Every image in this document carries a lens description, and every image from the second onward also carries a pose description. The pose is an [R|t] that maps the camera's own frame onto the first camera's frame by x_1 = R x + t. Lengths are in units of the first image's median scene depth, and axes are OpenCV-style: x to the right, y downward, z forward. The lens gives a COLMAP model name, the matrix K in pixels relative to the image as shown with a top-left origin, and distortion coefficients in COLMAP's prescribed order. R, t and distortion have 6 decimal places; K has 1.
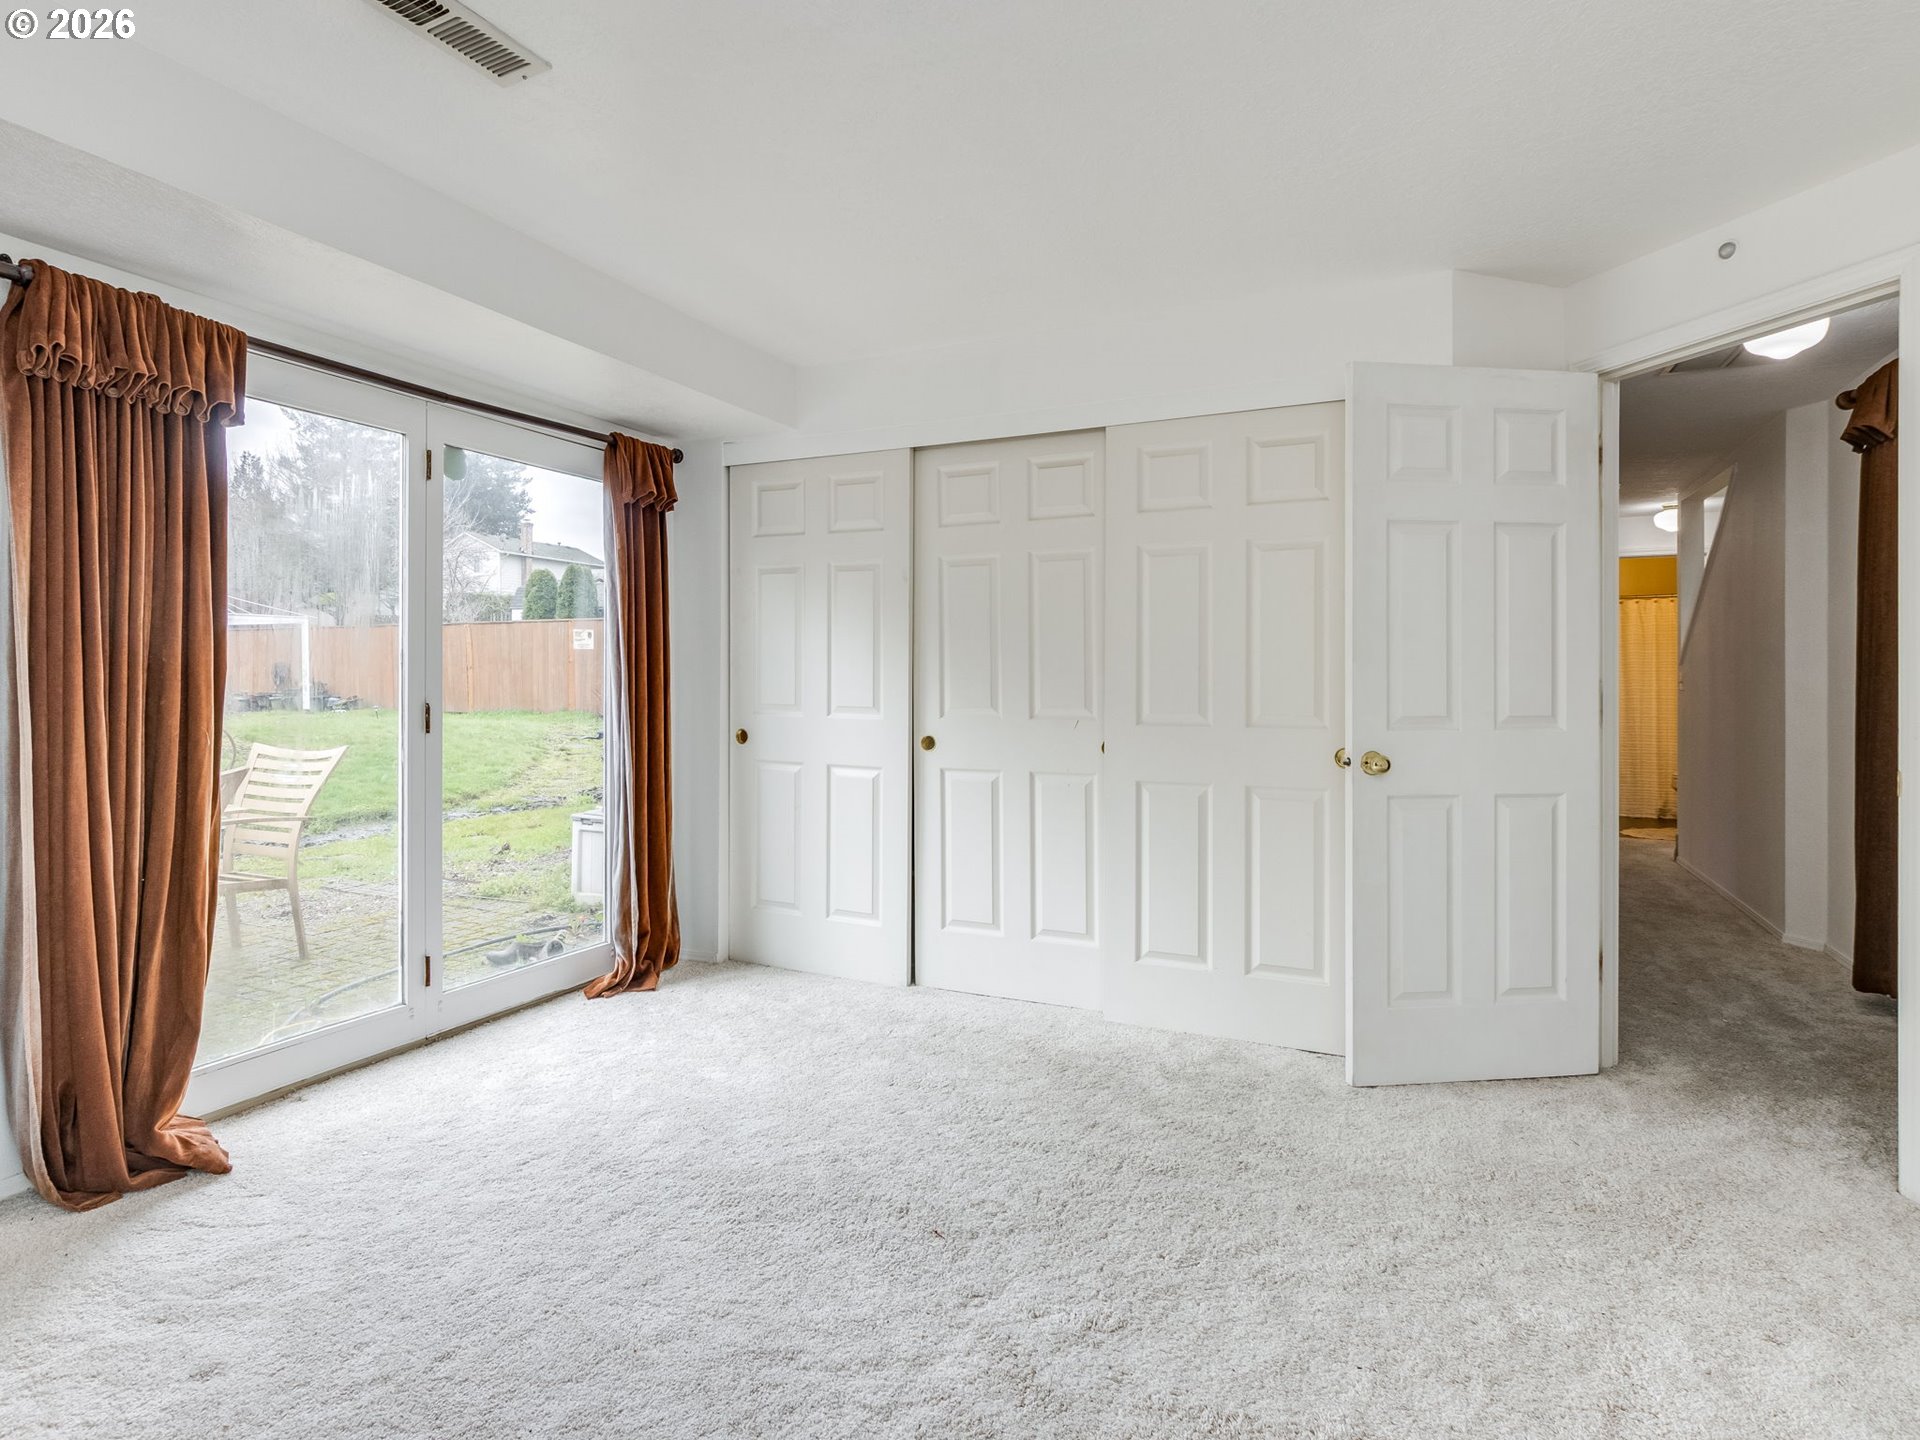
lens RADIAL K [[987.0, 0, 959.6], [0, 987.0, 691.9], [0, 0, 1]] dist [0.016956, -0.000974]
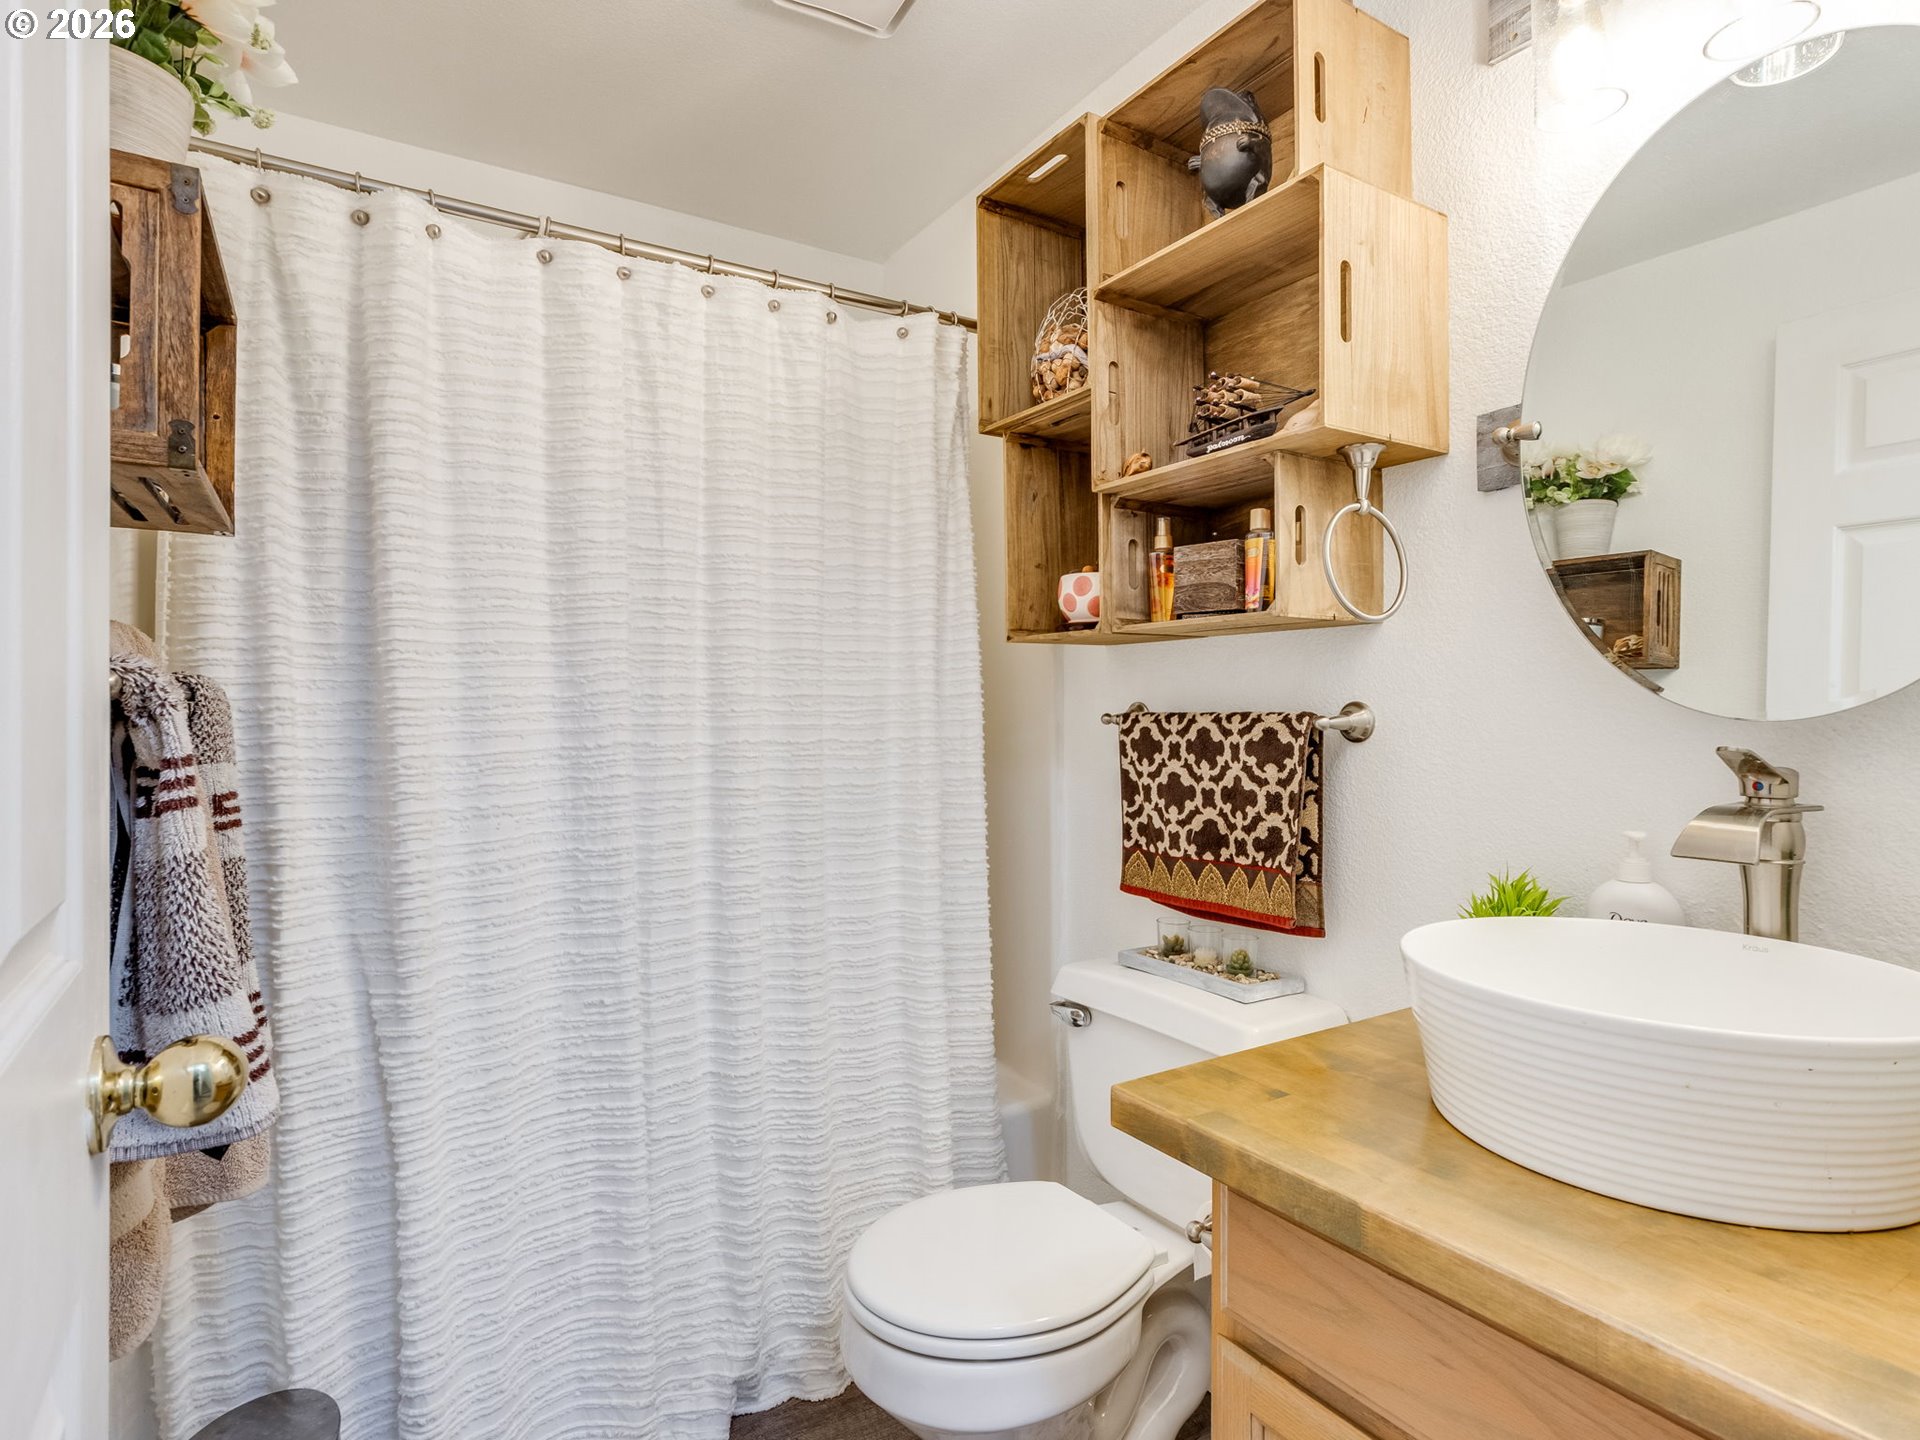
lens RADIAL K [[987.0, 0, 957.1], [0, 987.0, 711.2], [0, 0, 1]] dist [0.016956, -0.000974]
pose [[0.515593, 0.002788, 0.856829, 0.558650], [0.006660, 0.999951, -0.007262, -0.007712], [-0.856808, 0.009451, 0.515550, 0.857537]]
